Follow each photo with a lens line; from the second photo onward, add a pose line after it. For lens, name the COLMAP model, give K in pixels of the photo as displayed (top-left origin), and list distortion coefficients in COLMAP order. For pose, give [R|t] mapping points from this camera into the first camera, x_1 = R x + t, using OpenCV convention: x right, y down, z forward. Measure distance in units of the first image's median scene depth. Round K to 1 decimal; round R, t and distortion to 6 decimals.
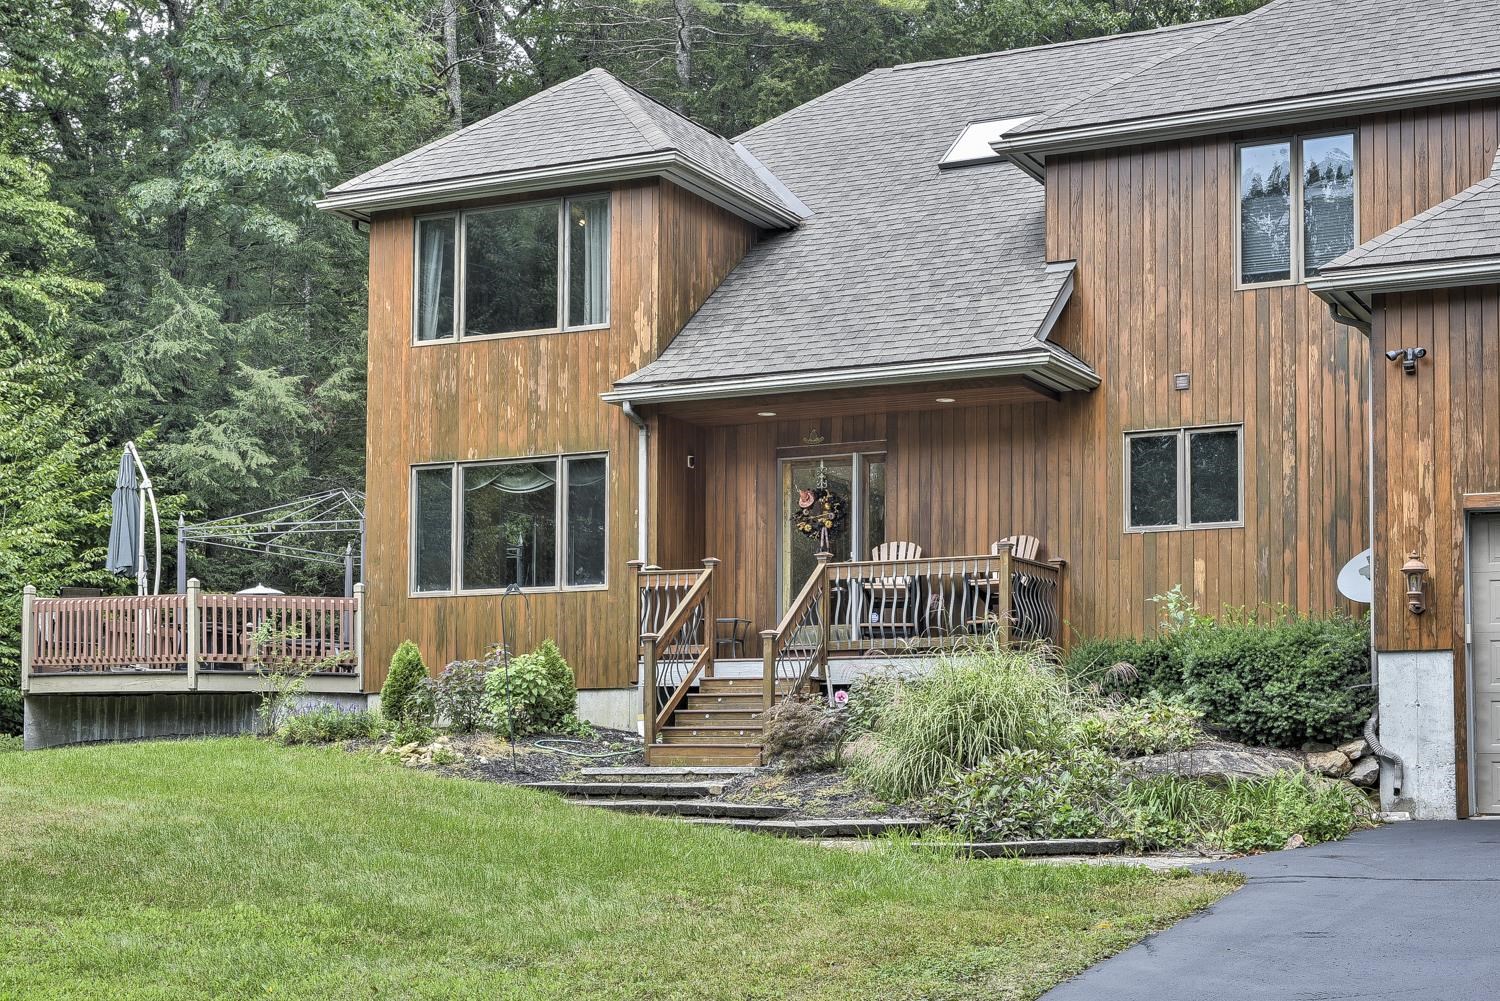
lens RADIAL K [[2506.4, 0, 758.3], [0, 2506.4, 510.6], [0, 0, 1]] dist [0.016264, 0.000000]
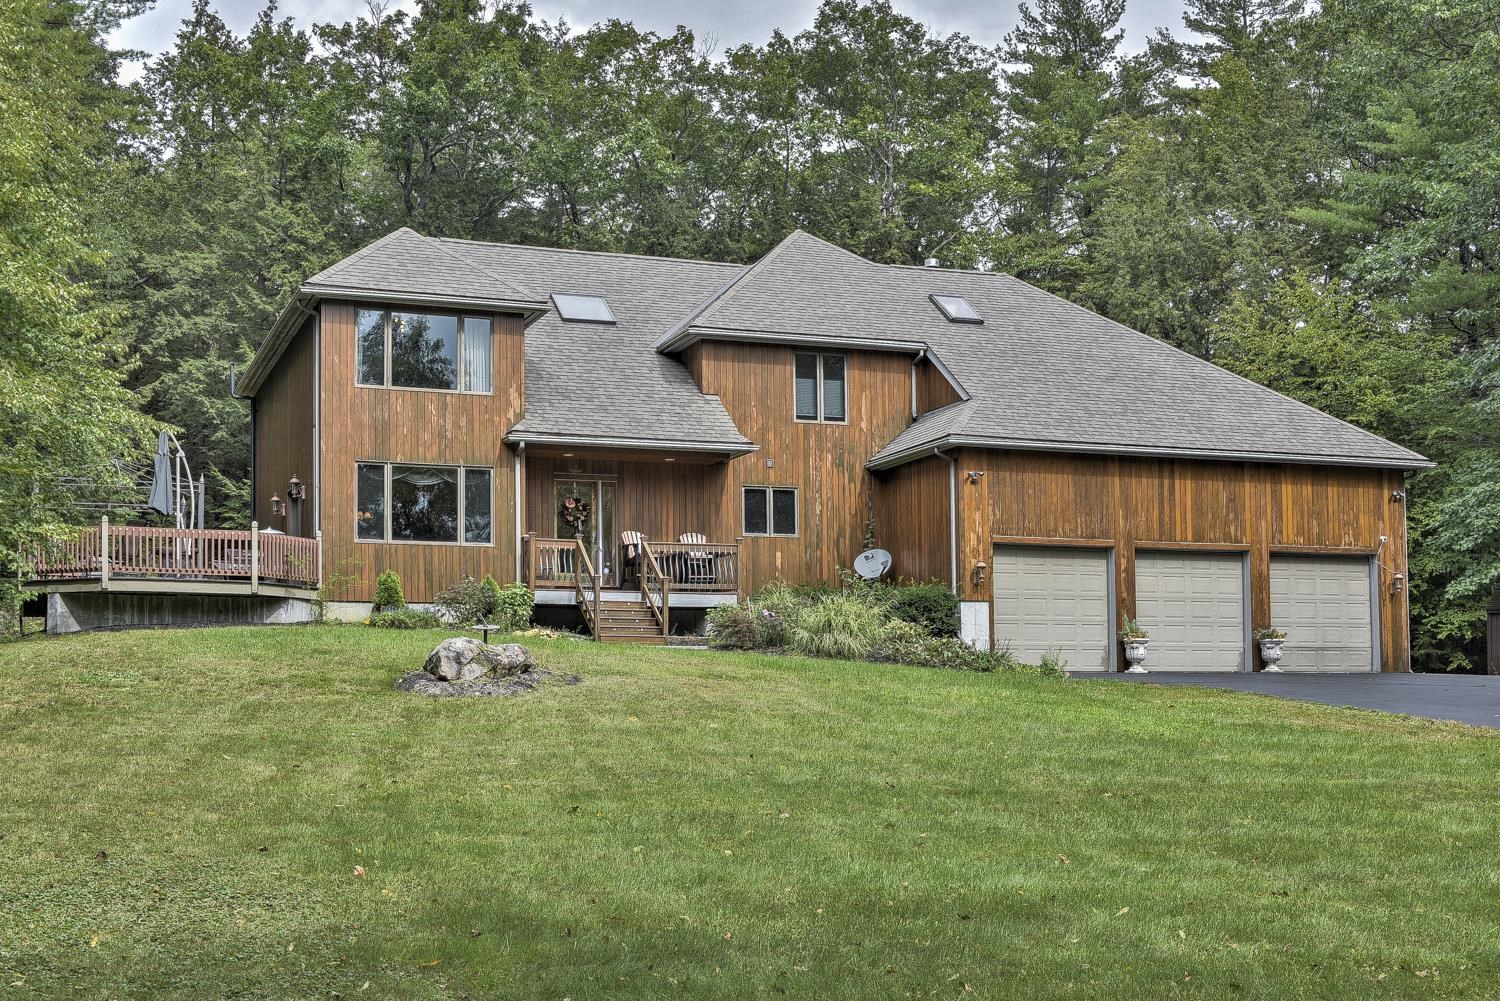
lens RADIAL K [[1932.7, 0, 750.0], [0, 1932.7, 508.4], [0, 0, 1]] dist [0.012611, 0.000000]
pose [[0.642633, 0.076272, 0.762368, -1.008743], [-0.078565, 0.996348, -0.033454, 0.037457], [-0.762135, -0.038397, 0.646278, -0.001111]]
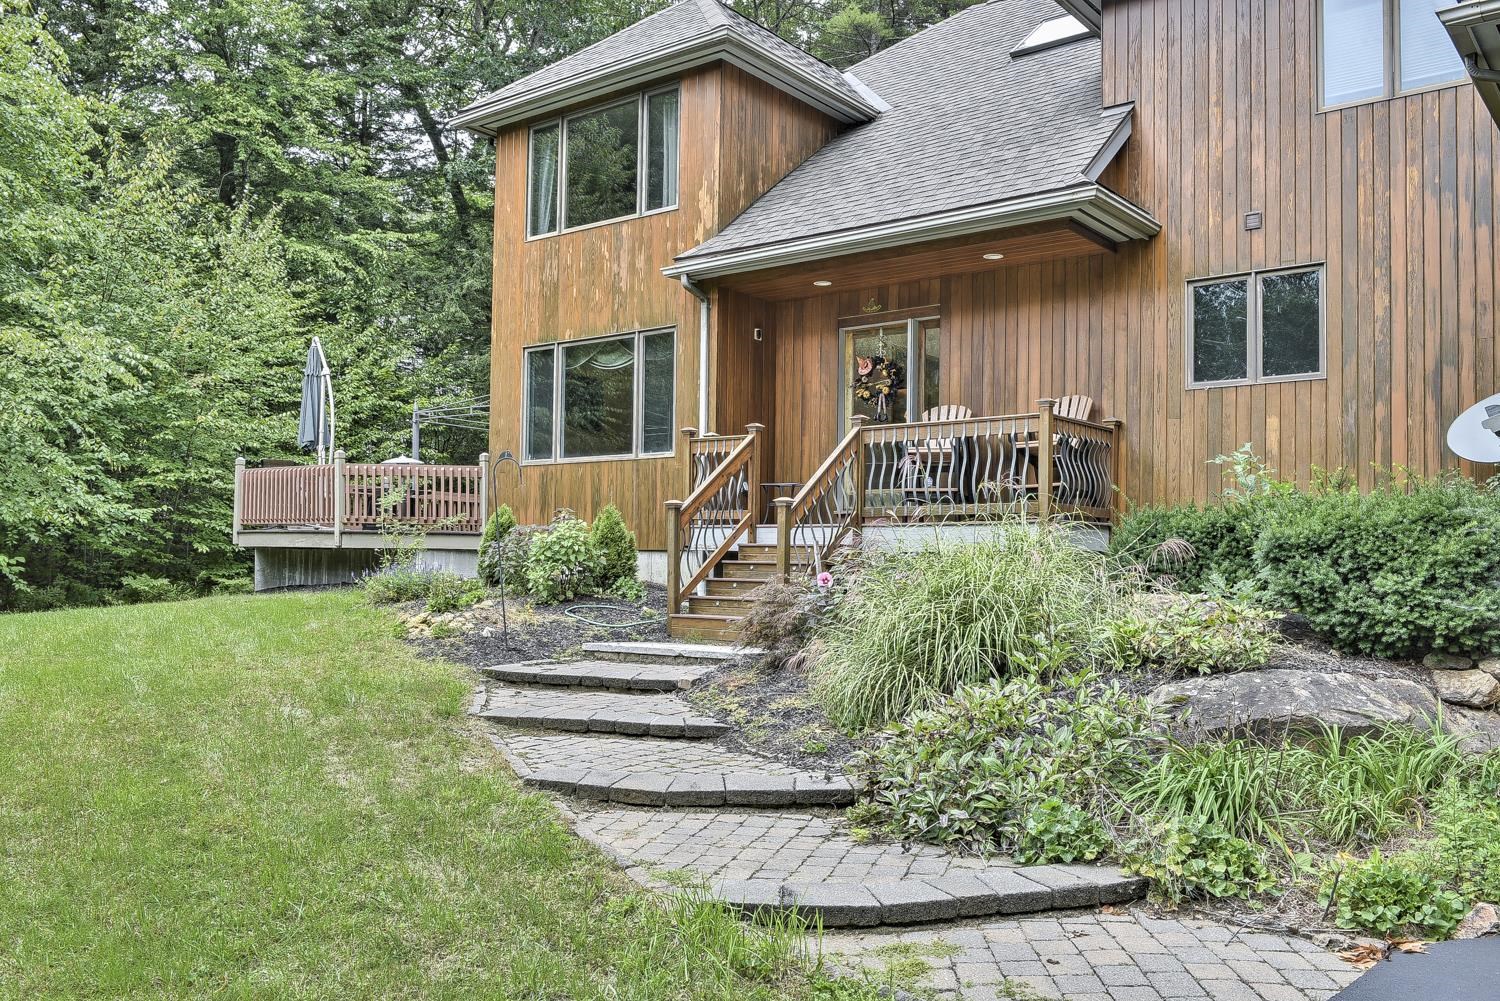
lens RADIAL K [[1323.1, 0, 720.9], [0, 1323.1, 496.8], [0, 0, 1]] dist [-0.010134, -0.021520]
pose [[0.977549, -0.003447, -0.210679, 0.079250], [0.016039, 0.998182, 0.058091, 0.017109], [0.210096, -0.060166, 0.975828, 0.477172]]
